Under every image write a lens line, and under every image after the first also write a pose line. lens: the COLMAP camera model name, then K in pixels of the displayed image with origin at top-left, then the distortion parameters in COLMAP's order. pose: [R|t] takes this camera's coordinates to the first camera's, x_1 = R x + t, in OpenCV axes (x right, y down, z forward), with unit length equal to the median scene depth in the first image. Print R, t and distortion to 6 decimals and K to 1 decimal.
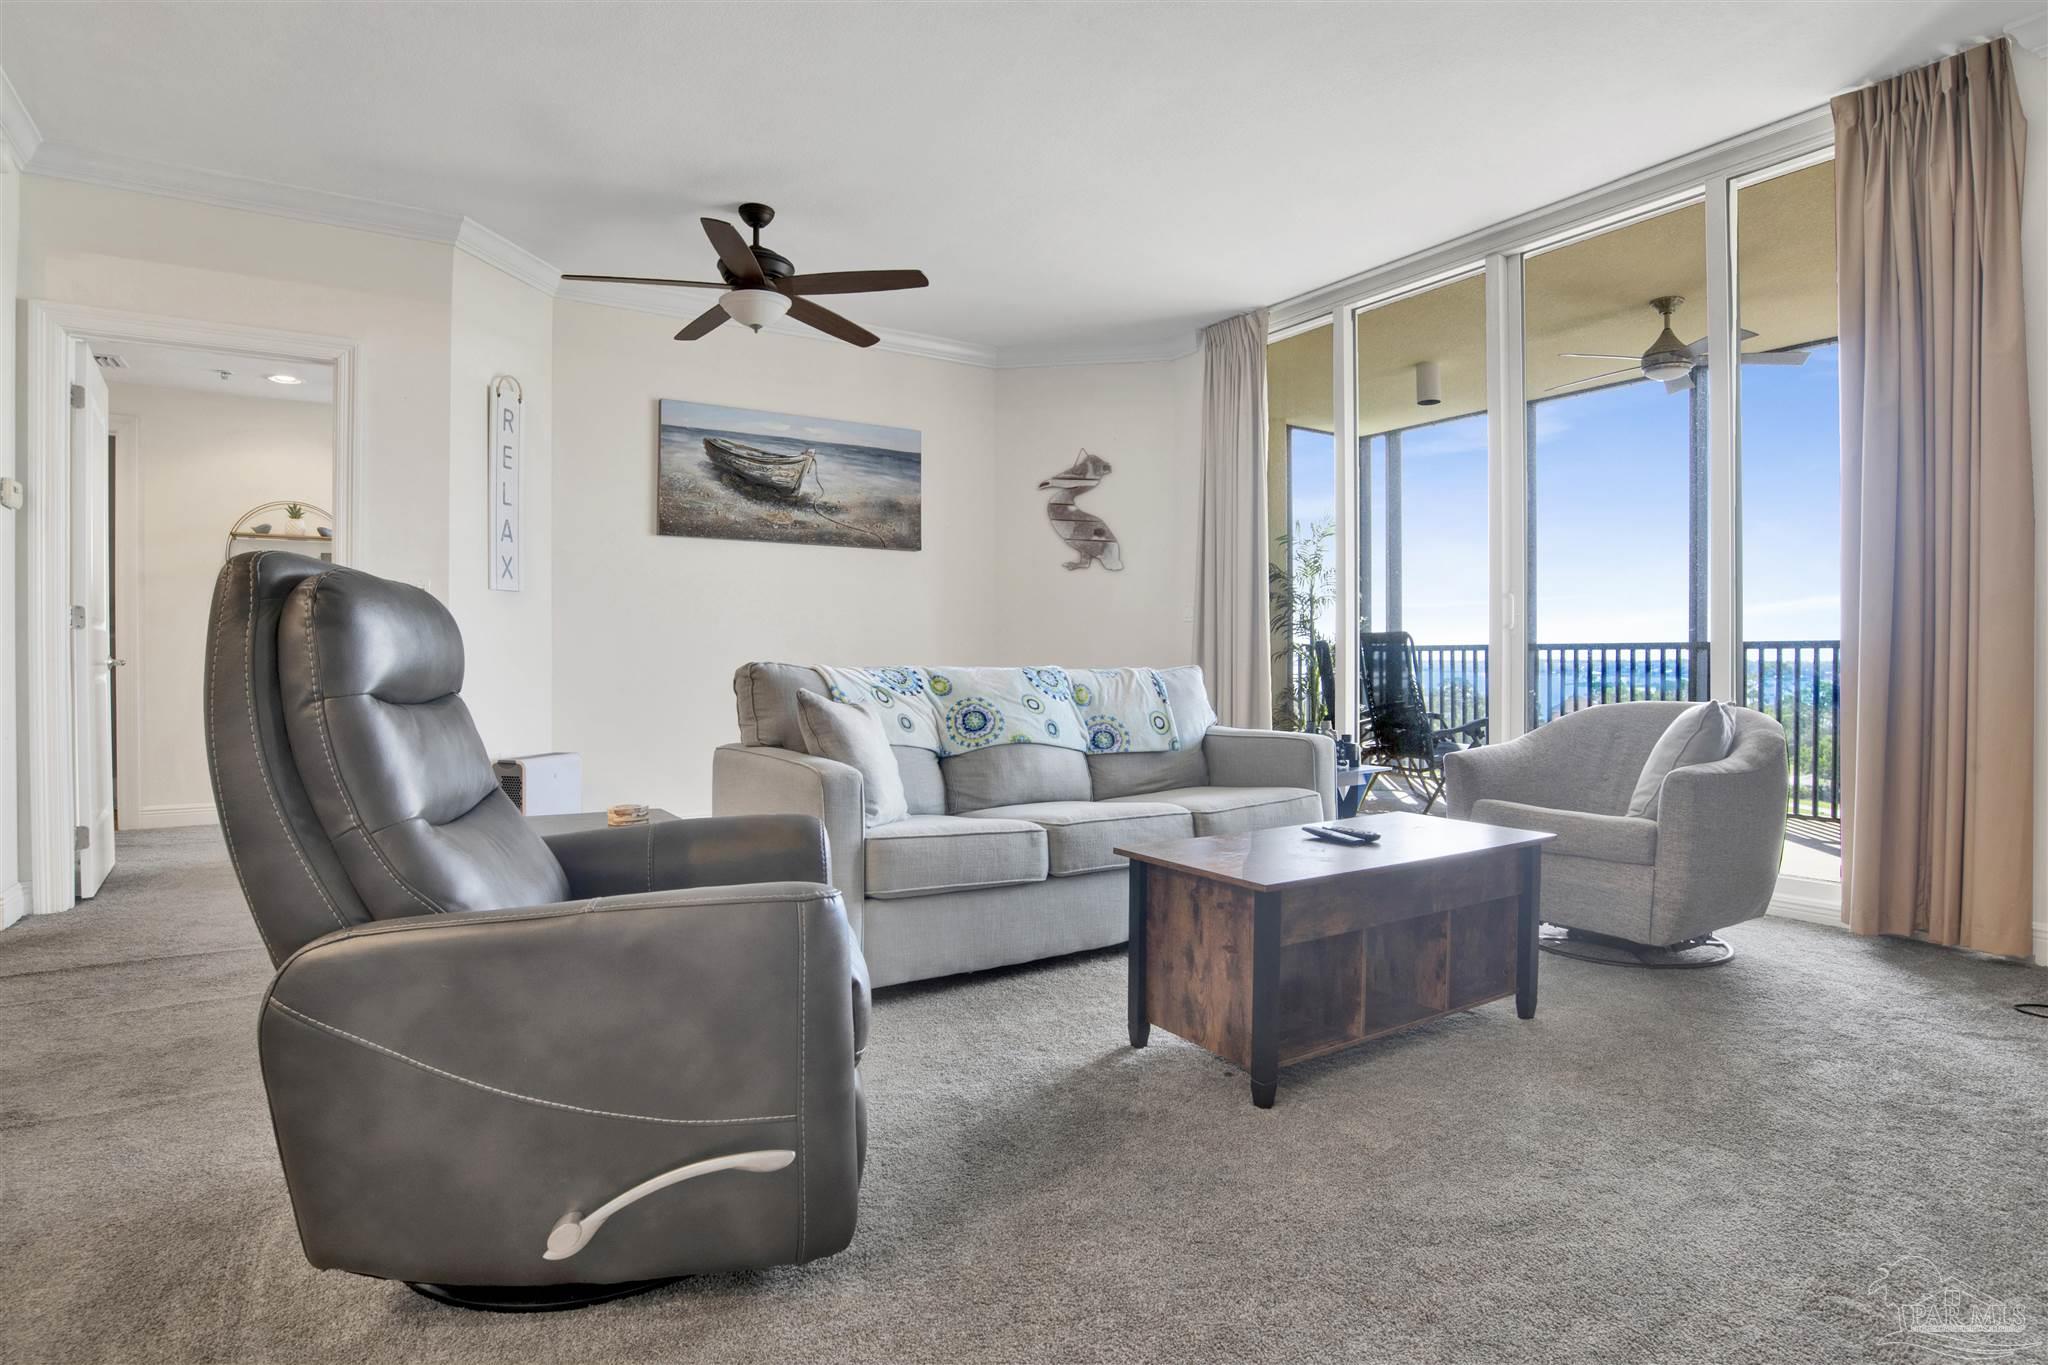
lens RADIAL K [[1075.4, 0, 1008.6], [0, 1075.4, 645.8], [0, 0, 1]] dist [-0.067325, 0.019669]
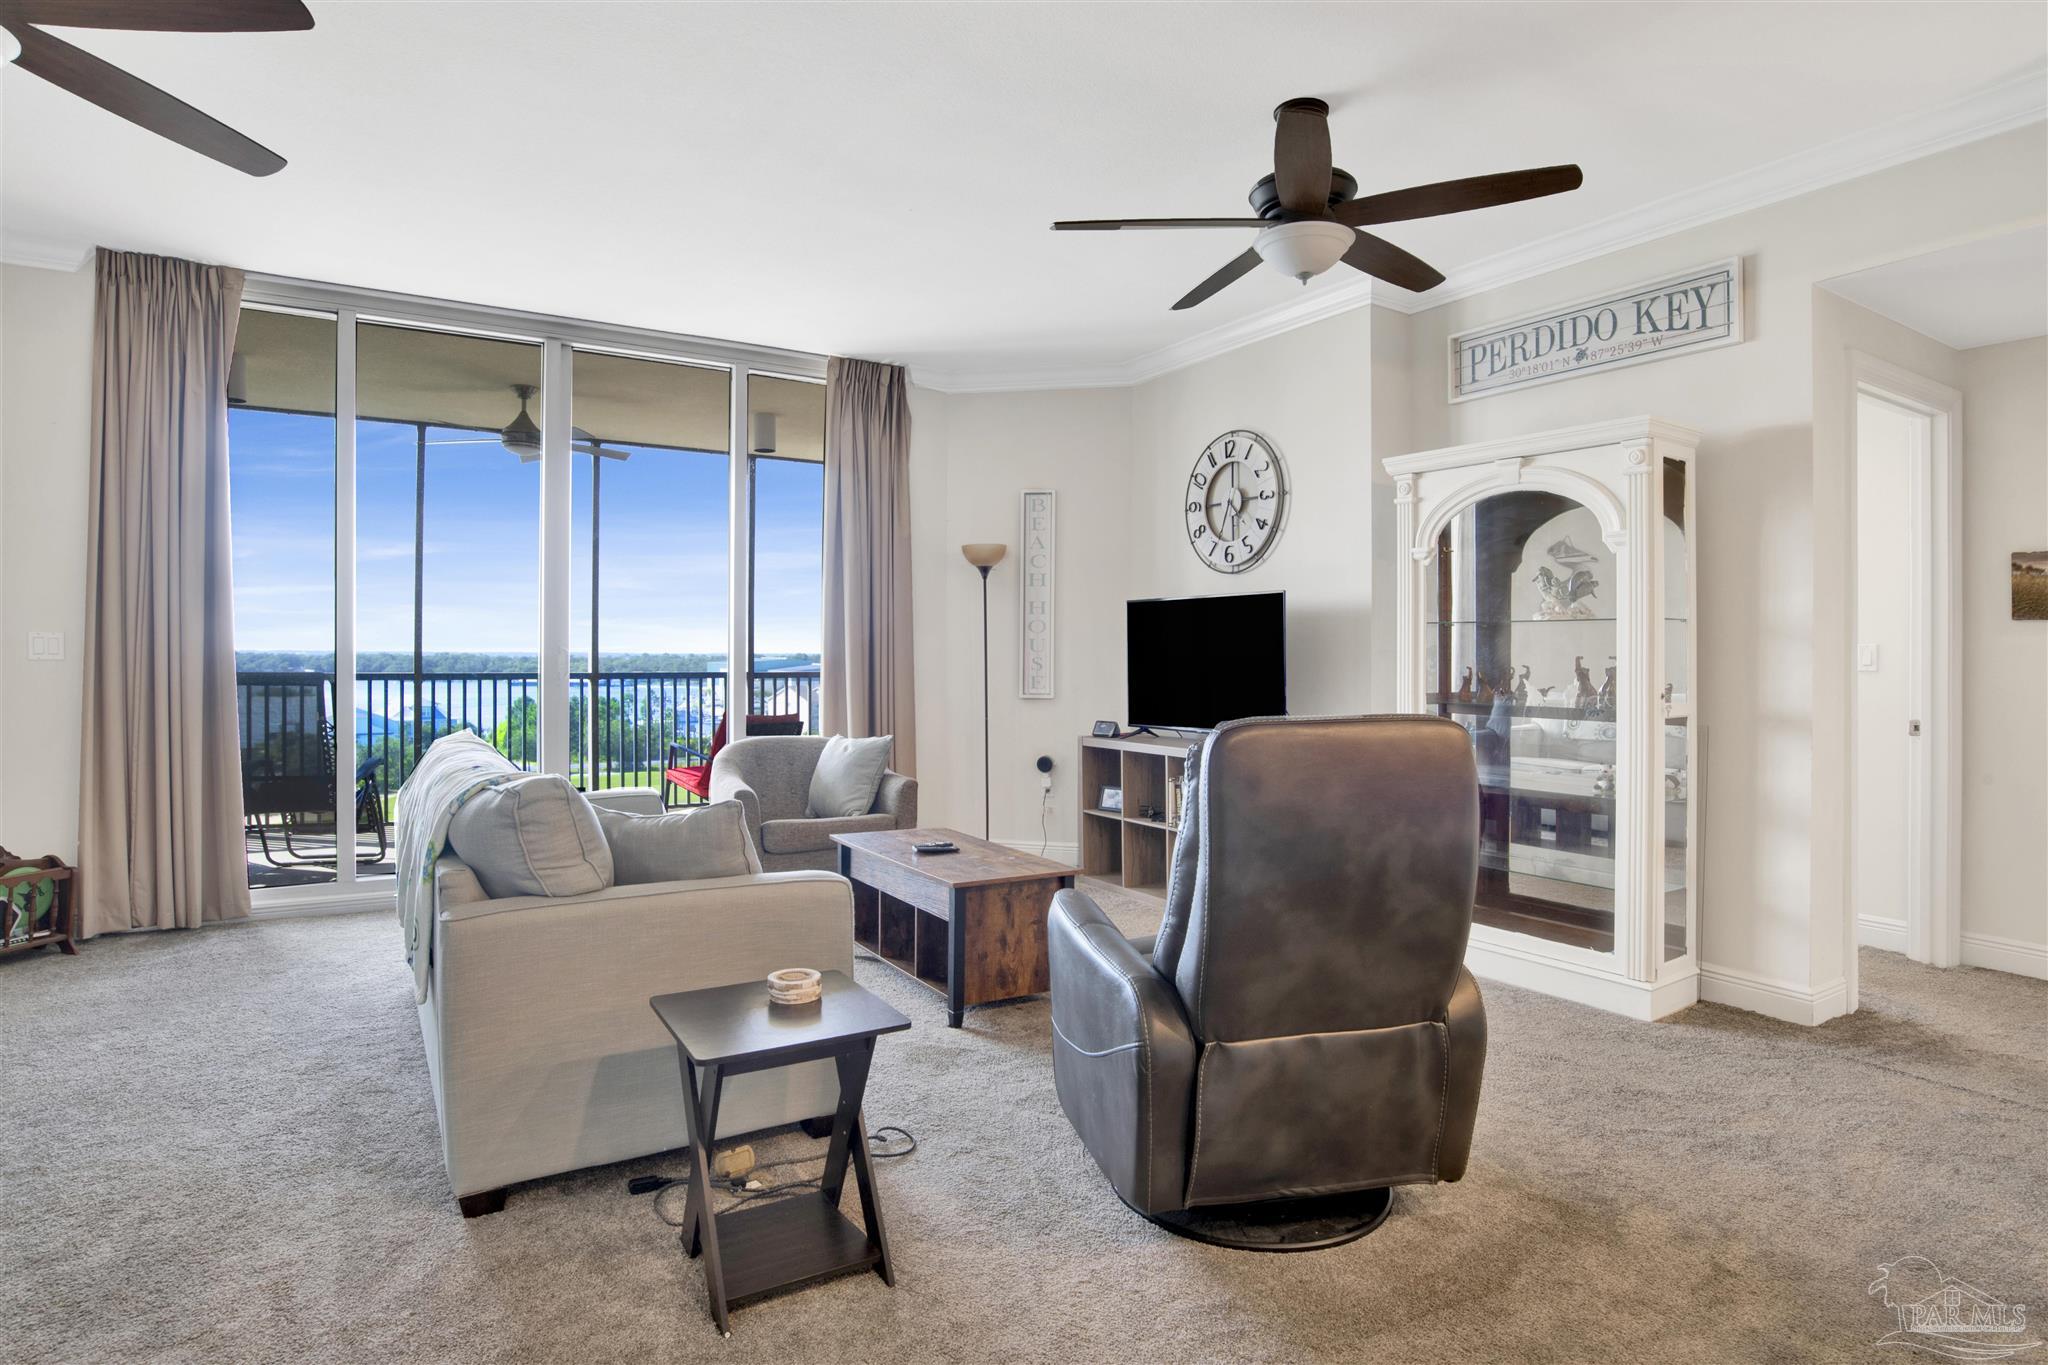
lens RADIAL K [[1093.9, 0, 1032.1], [0, 1093.9, 665.5], [0, 0, 1]] dist [-0.048284, 0.002155]
pose [[0.037156, -0.003980, 0.999302, -0.829470], [-0.016504, 0.999853, 0.004596, -0.058632], [-0.999173, -0.016664, 0.037085, 0.573282]]
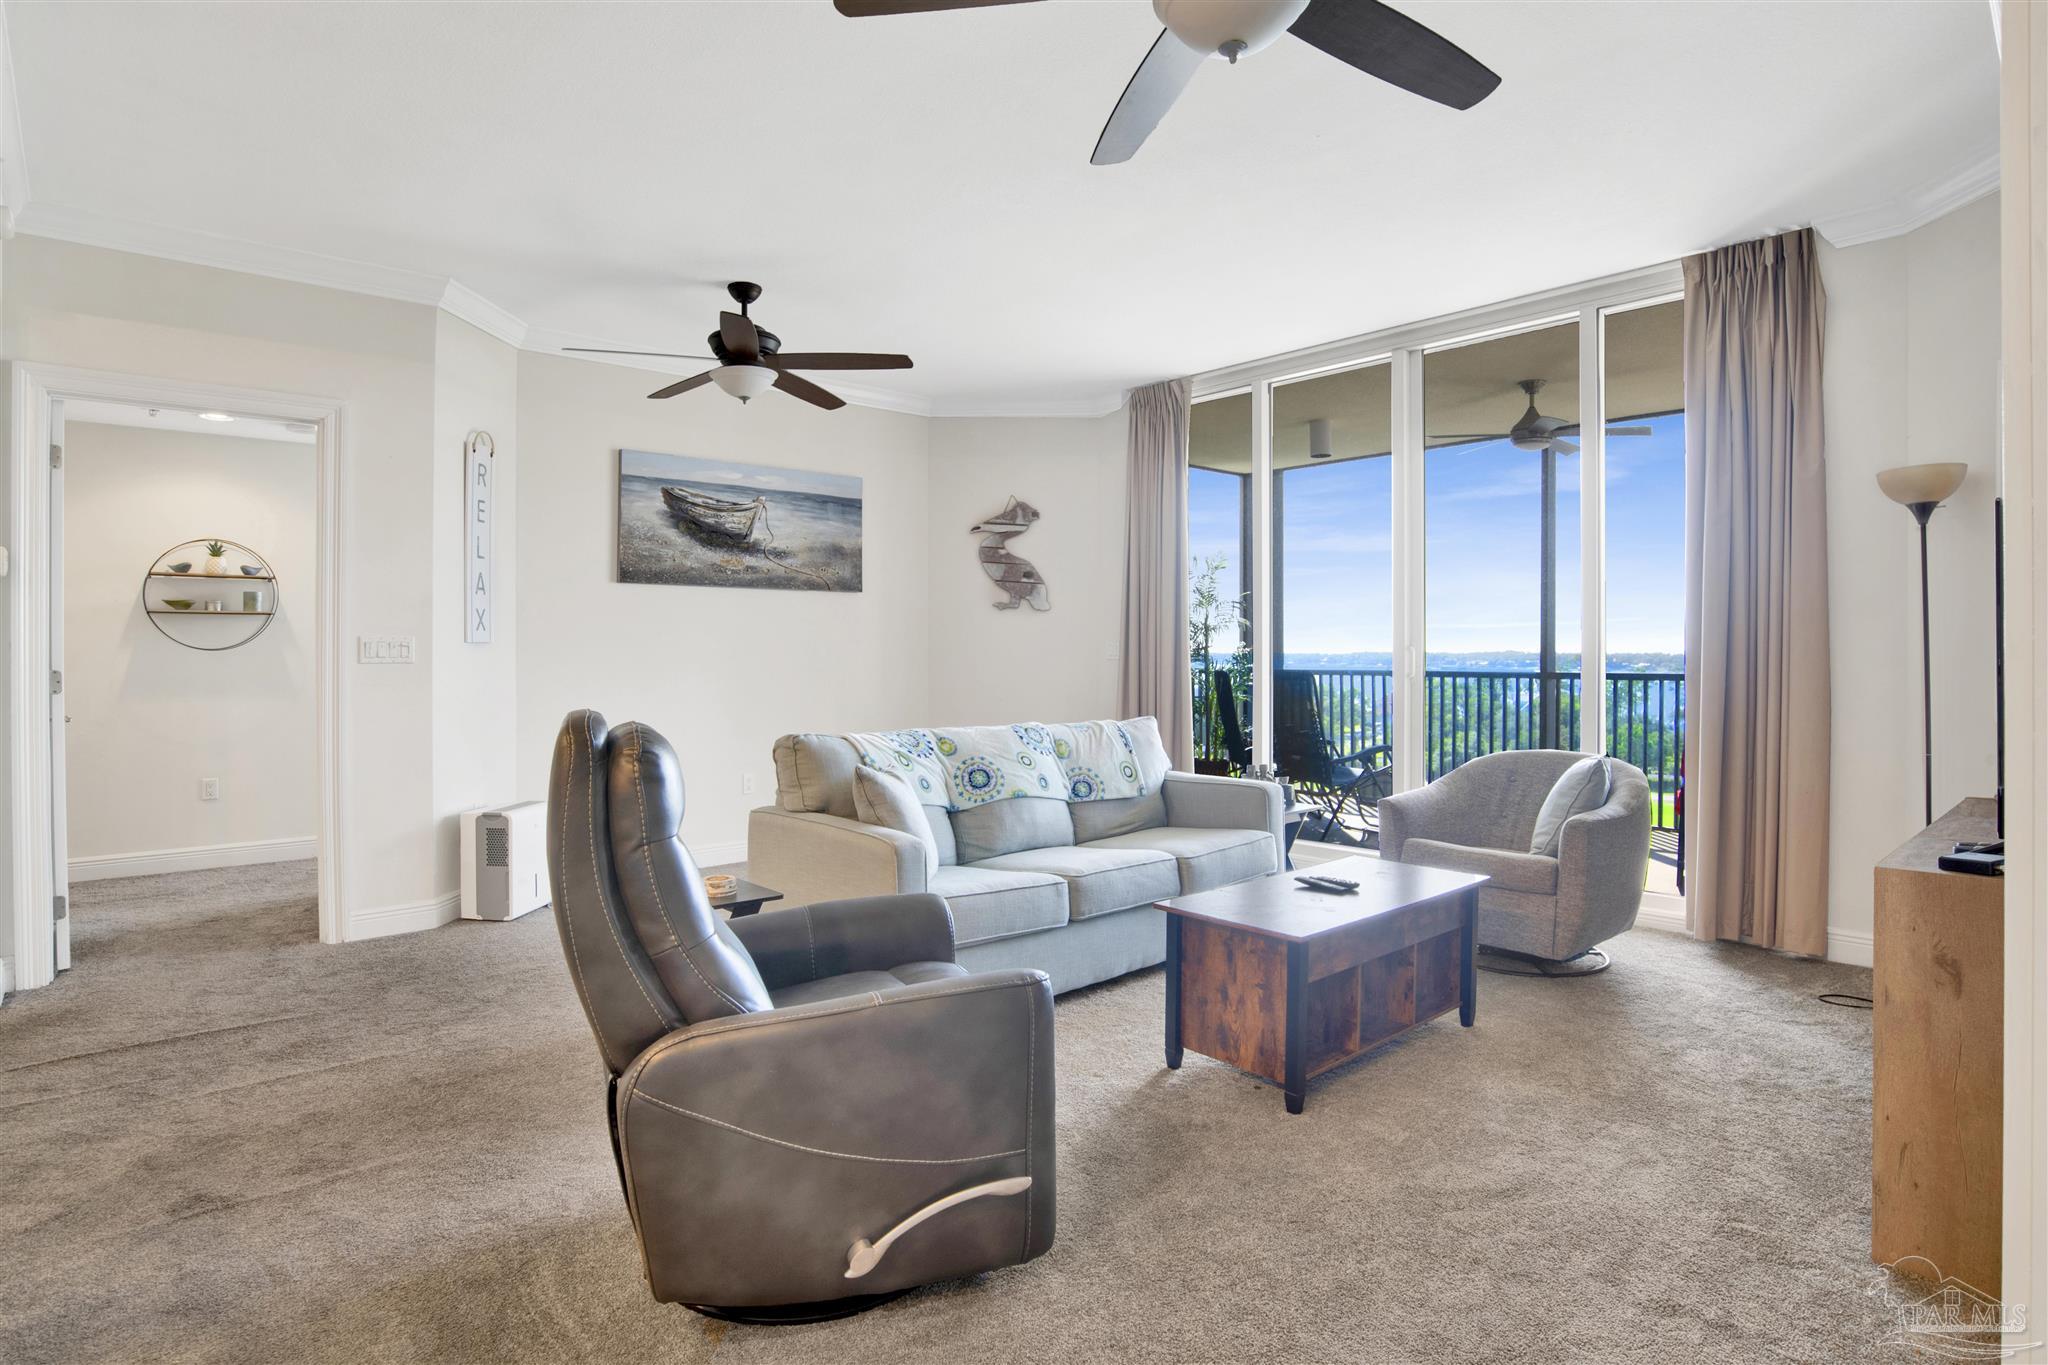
lens RADIAL K [[1084.8, 0, 1018.7], [0, 1084.8, 647.2], [0, 0, 1]] dist [-0.069726, 0.022526]
pose [[0.989098, -0.000728, 0.147260, -0.156790], [0.000286, 0.999995, 0.003024, -0.069800], [-0.147262, -0.002949, 0.989093, -0.116290]]
